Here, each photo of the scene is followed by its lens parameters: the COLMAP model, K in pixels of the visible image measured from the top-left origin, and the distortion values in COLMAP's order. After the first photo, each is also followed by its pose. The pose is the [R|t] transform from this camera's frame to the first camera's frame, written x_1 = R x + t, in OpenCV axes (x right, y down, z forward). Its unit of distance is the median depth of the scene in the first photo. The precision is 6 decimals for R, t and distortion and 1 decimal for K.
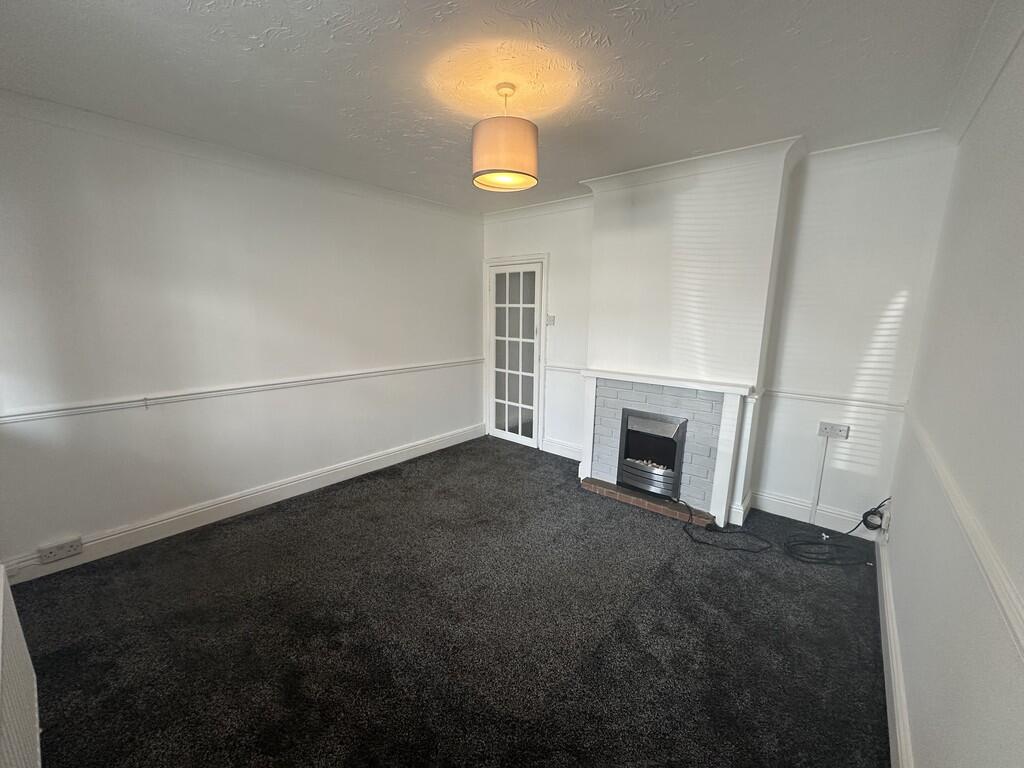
lens RADIAL K [[409.8, 0, 508.5], [0, 409.8, 385.8], [0, 0, 1]] dist [-0.001242, -0.000114]
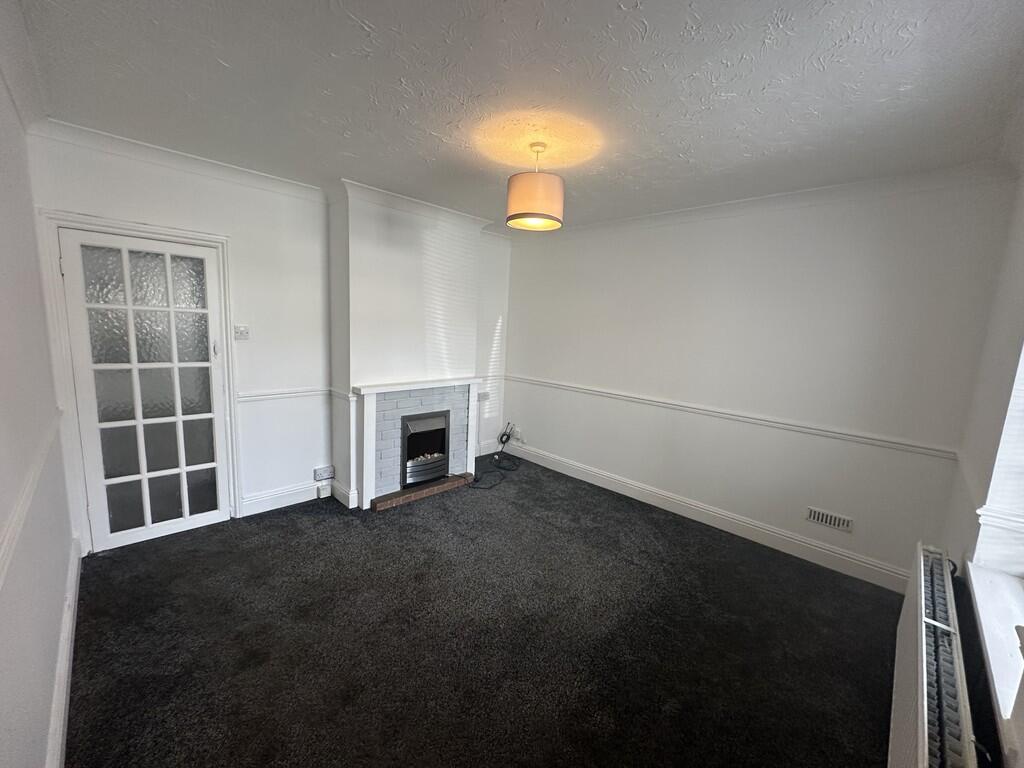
lens RADIAL K [[409.8, 0, 508.8], [0, 409.8, 386.2], [0, 0, 1]] dist [-0.001242, -0.000114]
pose [[0.084044, -0.148363, 0.985355, -0.725365], [0.142479, 0.980482, 0.135477, -0.124782], [-0.986223, 0.129006, 0.103543, 0.603639]]
